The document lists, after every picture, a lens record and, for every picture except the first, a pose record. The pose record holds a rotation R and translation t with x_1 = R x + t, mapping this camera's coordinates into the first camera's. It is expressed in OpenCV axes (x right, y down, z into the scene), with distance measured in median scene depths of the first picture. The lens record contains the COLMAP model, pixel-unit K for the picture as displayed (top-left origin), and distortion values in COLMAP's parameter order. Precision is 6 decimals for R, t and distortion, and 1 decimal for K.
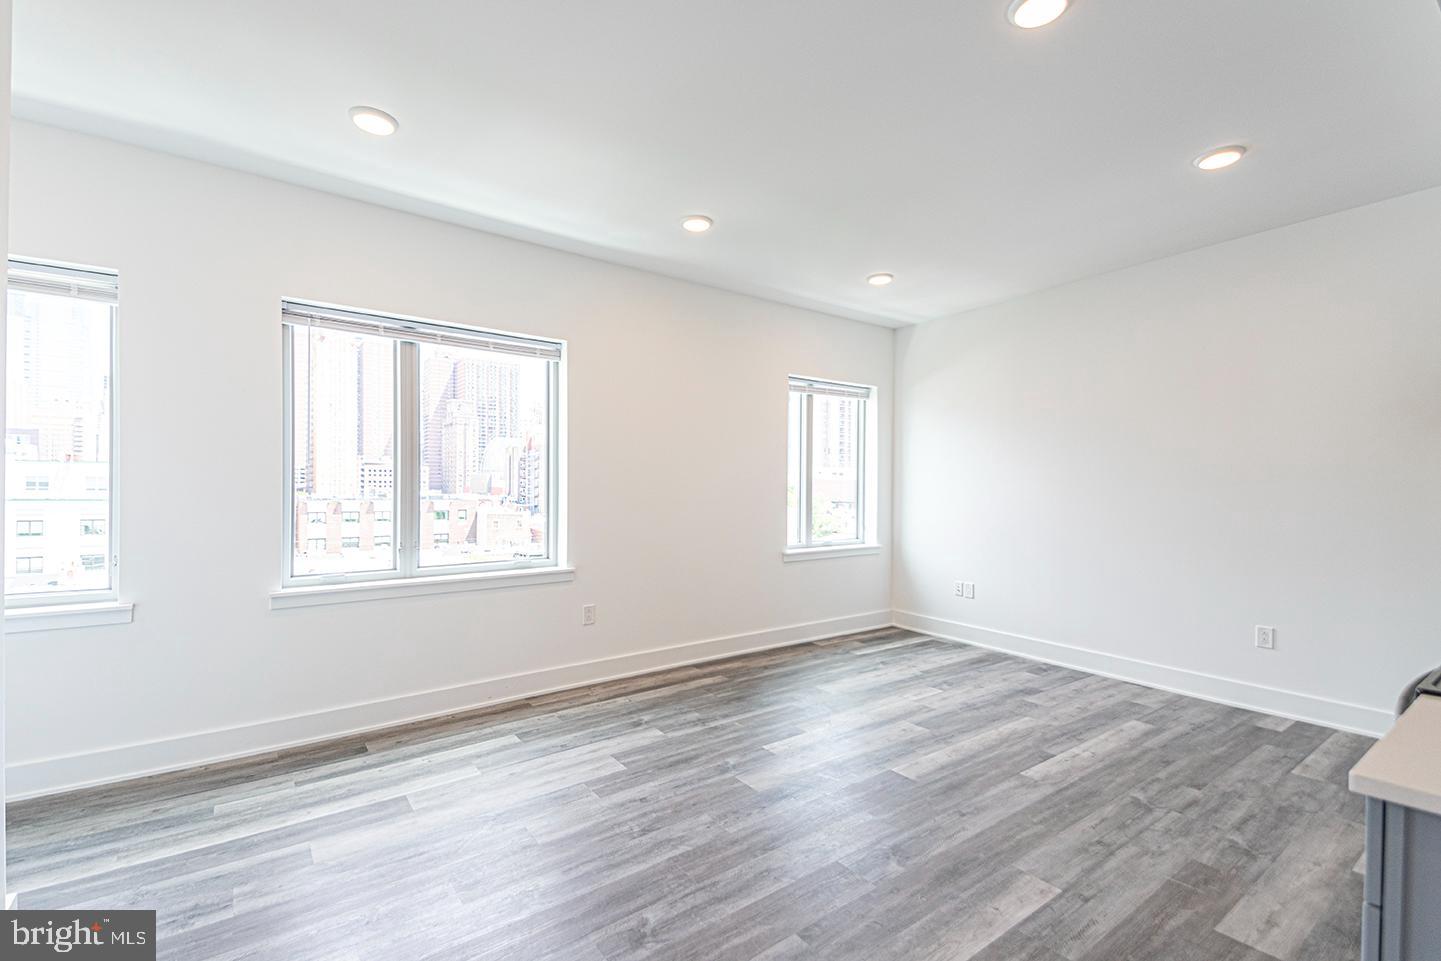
lens RADIAL K [[624.5, 0, 731.6], [0, 624.5, 481.7], [0, 0, 1]] dist [0.081202, -0.043147]
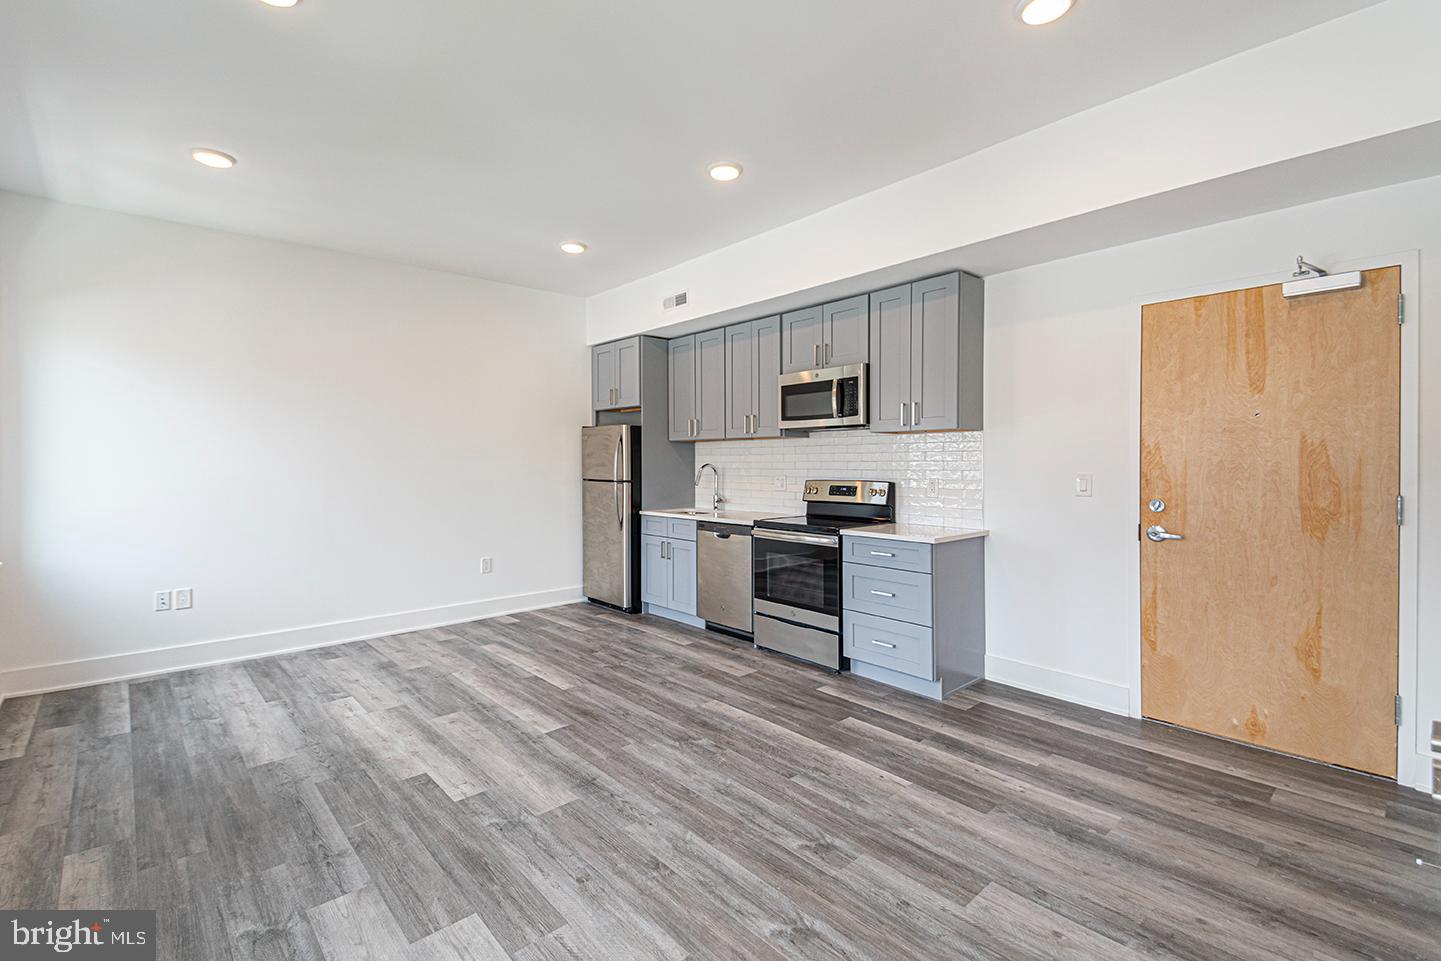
lens RADIAL K [[632.7, 0, 704.8], [0, 632.7, 473.3], [0, 0, 1]] dist [0.084119, -0.046849]
pose [[-0.073324, -0.023558, 0.997030, -0.709104], [-0.007130, 0.999708, 0.023097, 0.001184], [-0.997283, -0.005415, -0.073470, 0.717506]]
